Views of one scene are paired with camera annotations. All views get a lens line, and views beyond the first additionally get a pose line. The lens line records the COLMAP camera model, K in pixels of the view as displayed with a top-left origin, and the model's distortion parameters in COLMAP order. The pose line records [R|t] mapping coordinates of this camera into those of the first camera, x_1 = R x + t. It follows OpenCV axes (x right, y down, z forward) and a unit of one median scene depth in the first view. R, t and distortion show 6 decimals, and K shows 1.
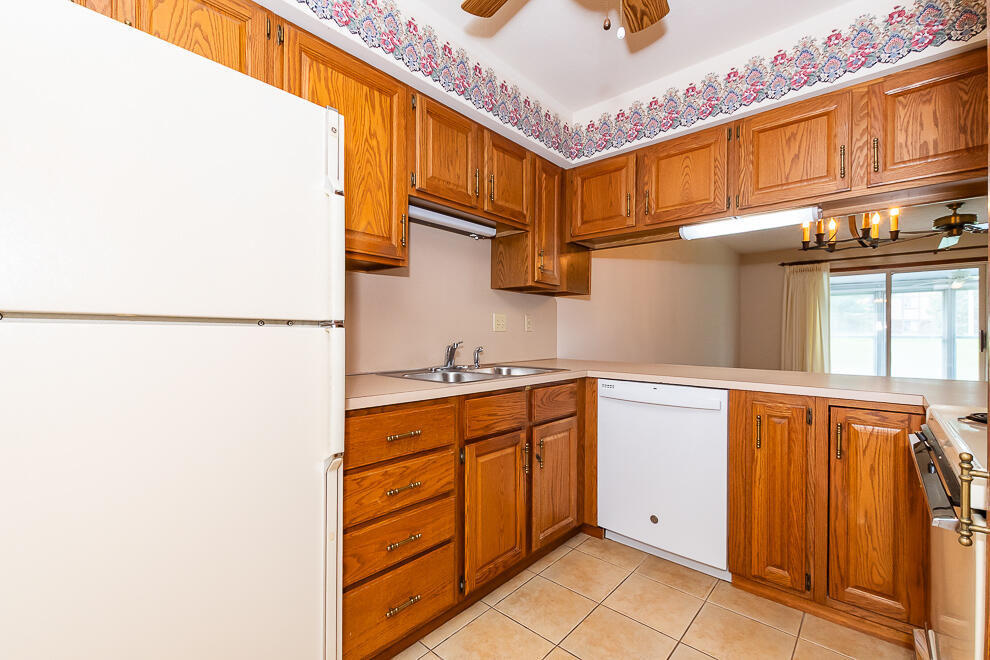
lens RADIAL K [[424.9, 0, 495.2], [0, 424.9, 332.4], [0, 0, 1]] dist [-0.000036, -0.002089]
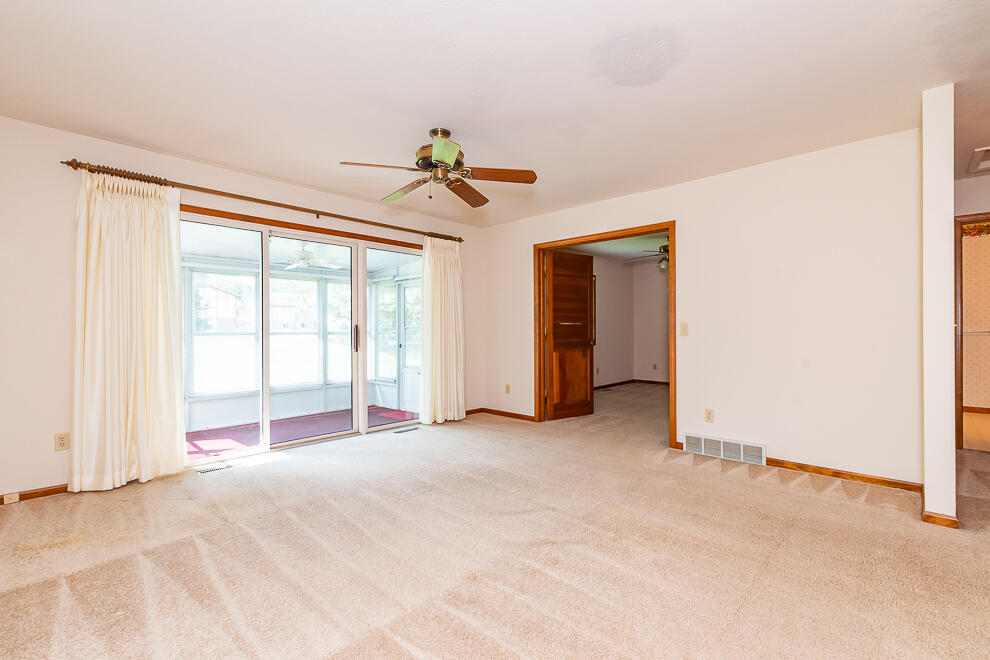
lens RADIAL K [[424.9, 0, 477.7], [0, 424.9, 331.3], [0, 0, 1]] dist [-0.000036, -0.002089]
pose [[0.054262, -0.008441, 0.998491, 1.027822], [-0.001074, 0.999963, 0.008512, -0.004472], [-0.998526, -0.001534, 0.054251, 2.106980]]
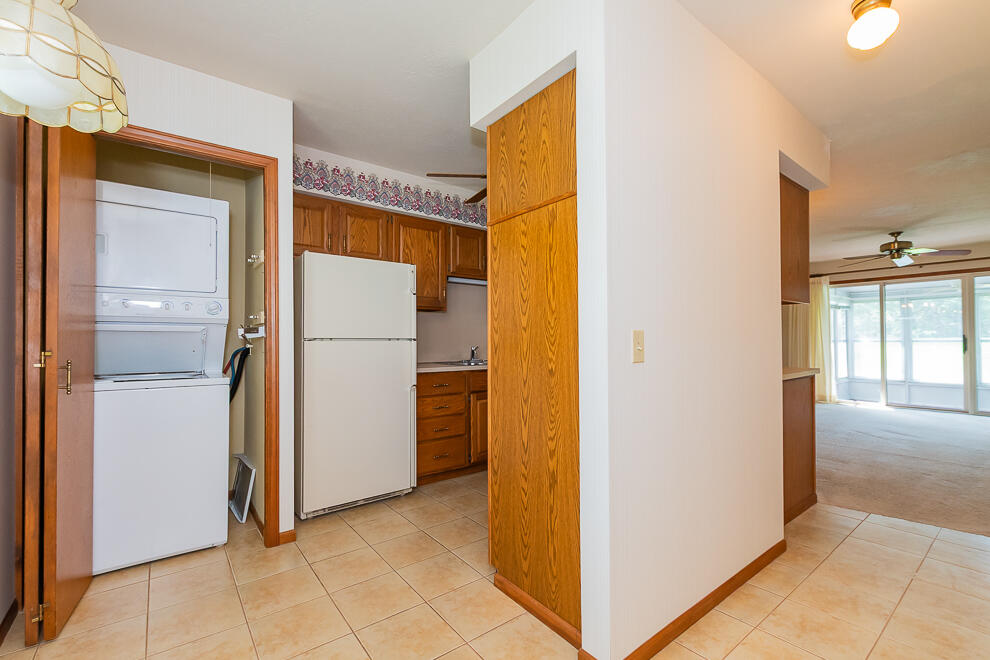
lens RADIAL K [[424.9, 0, 497.6], [0, 424.9, 329.3], [0, 0, 1]] dist [-0.000036, -0.002089]
pose [[0.986389, -0.011362, -0.164035, 0.335751], [0.007756, 0.999714, -0.022603, -0.011129], [0.164245, 0.021023, 0.986195, -0.889486]]
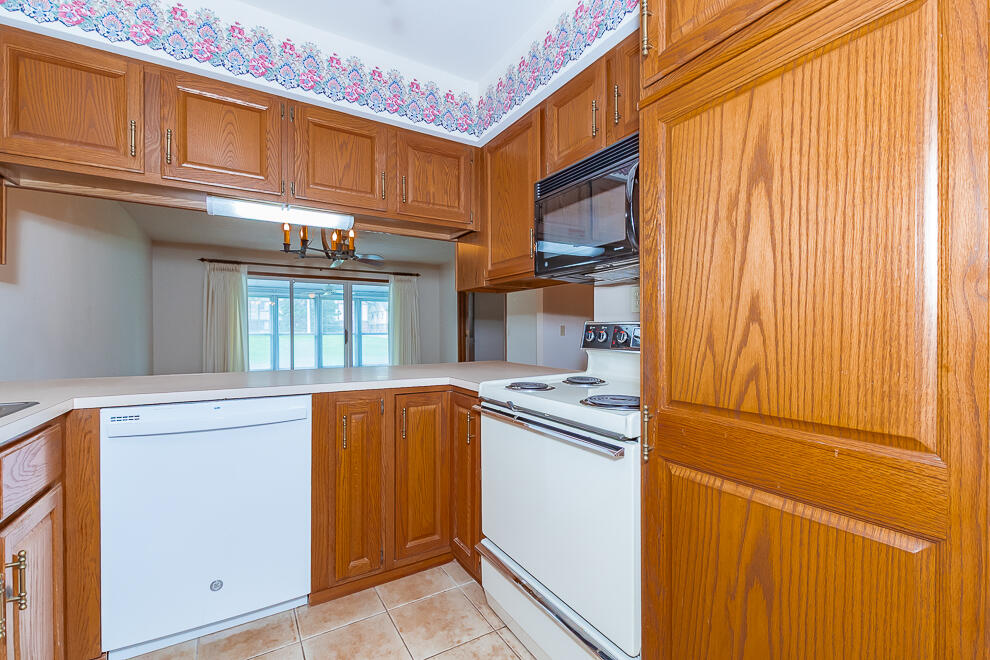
lens RADIAL K [[424.9, 0, 496.5], [0, 424.9, 334.5], [0, 0, 1]] dist [-0.000036, -0.002089]
pose [[0.280420, -0.010281, 0.959822, -0.205907], [0.001652, 0.999946, 0.010228, -0.003005], [-0.959876, -0.001282, 0.280422, 0.348258]]
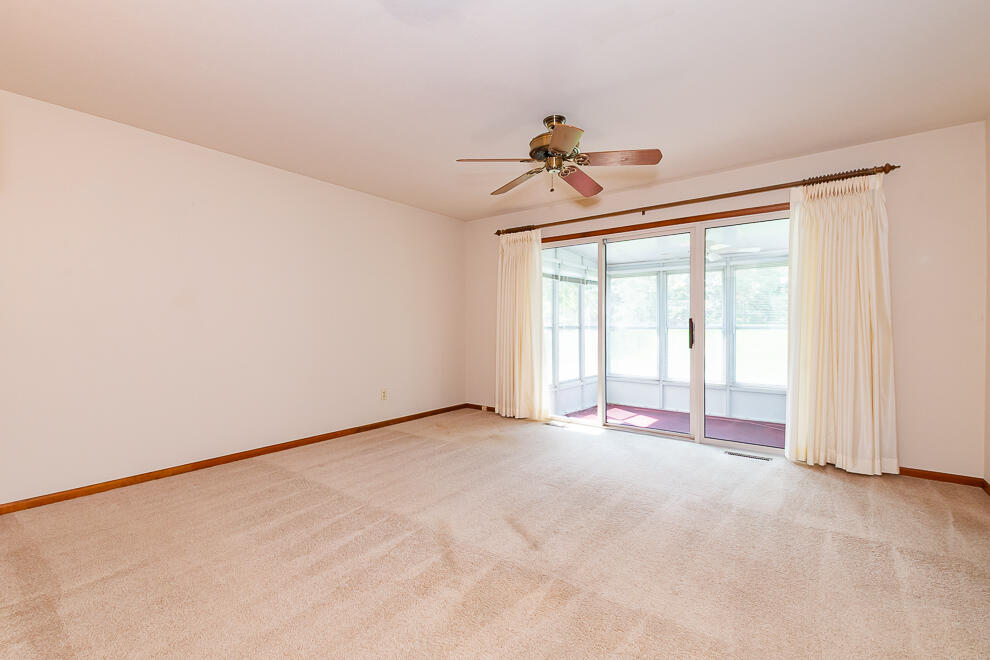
lens RADIAL K [[424.9, 0, 492.9], [0, 424.9, 324.9], [0, 0, 1]] dist [-0.000036, -0.002089]
pose [[0.996789, -0.005075, 0.079908, 2.187369], [0.004755, 0.999980, 0.004203, 0.001283], [-0.079928, -0.003810, 0.996793, 0.885894]]
